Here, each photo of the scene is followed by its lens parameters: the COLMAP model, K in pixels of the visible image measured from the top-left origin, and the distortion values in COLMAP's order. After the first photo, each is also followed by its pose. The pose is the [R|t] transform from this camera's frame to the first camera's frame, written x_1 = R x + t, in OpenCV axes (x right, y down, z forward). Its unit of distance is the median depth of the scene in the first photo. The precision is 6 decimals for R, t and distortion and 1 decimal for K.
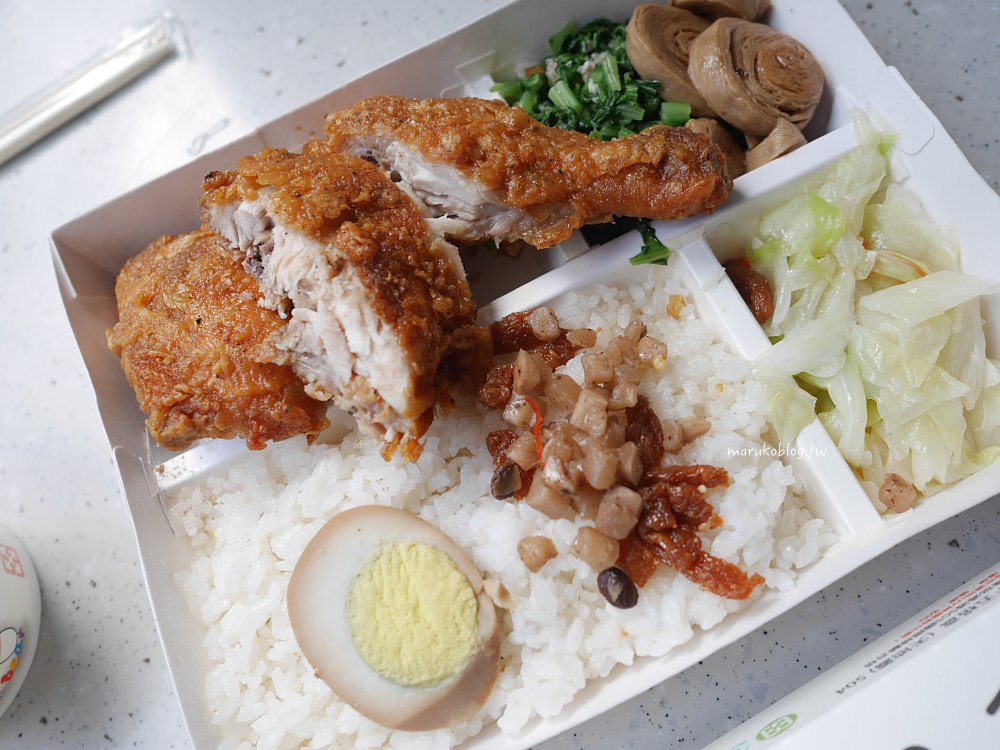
lens RADIAL K [[899.4, 0, 499.2], [0, 899.4, 374.1], [0, 0, 1]] dist [-0.030347, 0.002477]
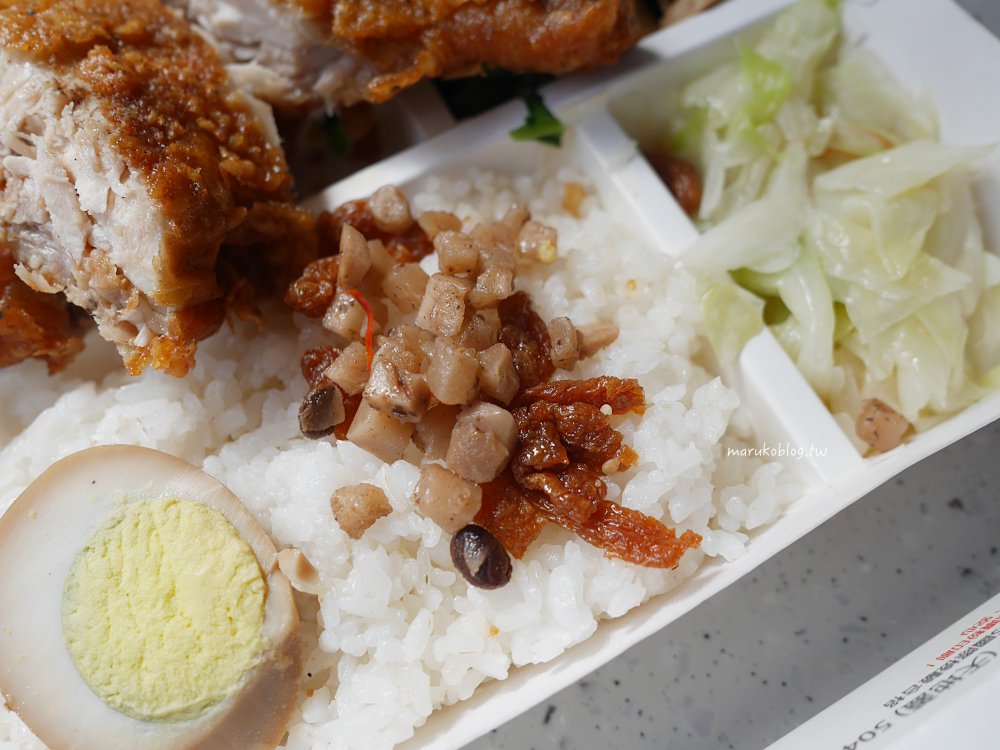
lens RADIAL K [[880.5, 0, 502.1], [0, 880.5, 374.8], [0, 0, 1]] dist [-0.047704, 0.014970]
pose [[0.998010, -0.009746, 0.062296, 0.101069], [0.015302, 0.995883, -0.089343, 0.151119], [-0.061169, 0.090119, 0.994051, 0.323999]]
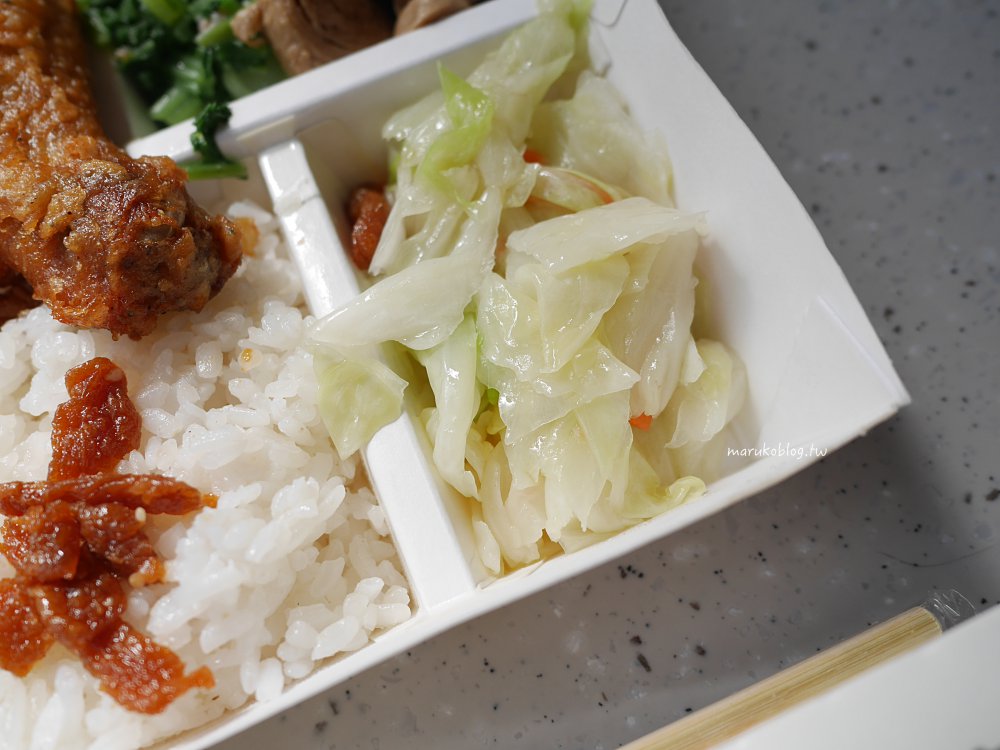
lens RADIAL K [[899.4, 0, 499.2], [0, 899.4, 374.1], [0, 0, 1]] dist [-0.030347, 0.002477]
pose [[0.998434, 0.055748, 0.004700, 0.427819], [-0.055471, 0.997378, -0.046477, 0.047962], [-0.007279, 0.046144, 0.998908, 0.388354]]
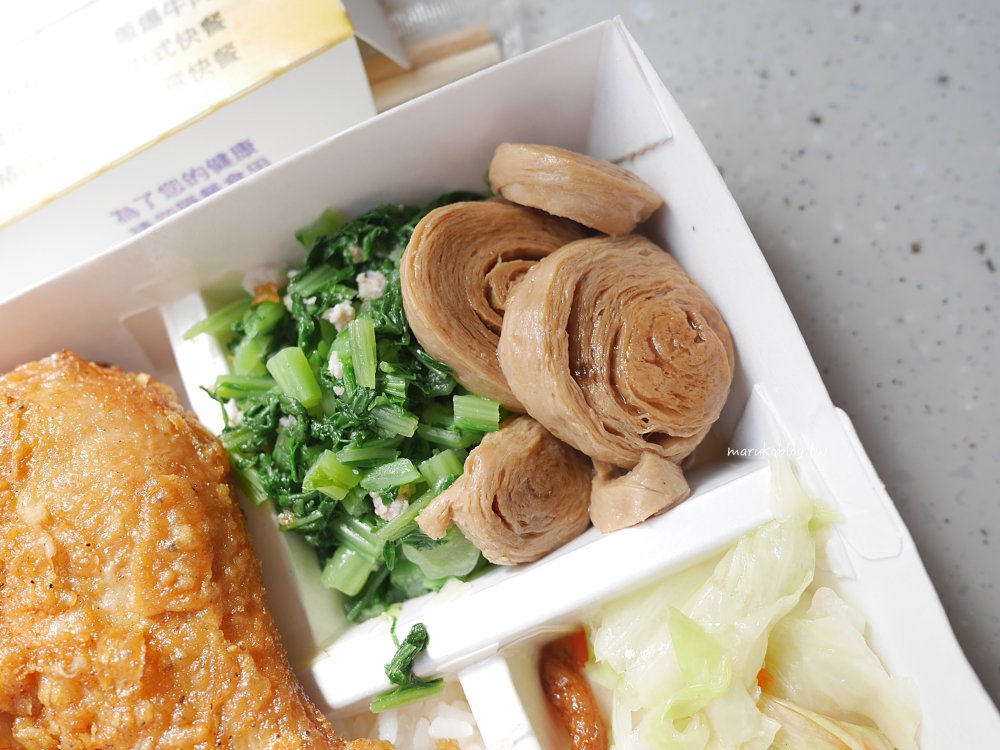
lens RADIAL K [[899.4, 0, 499.2], [0, 899.4, 374.1], [0, 0, 1]] dist [-0.030347, 0.002477]
pose [[0.999140, 0.041024, -0.006014, 0.249845], [-0.039390, 0.984449, 0.171200, -0.489422], [0.012943, -0.170816, 0.985218, 0.492799]]
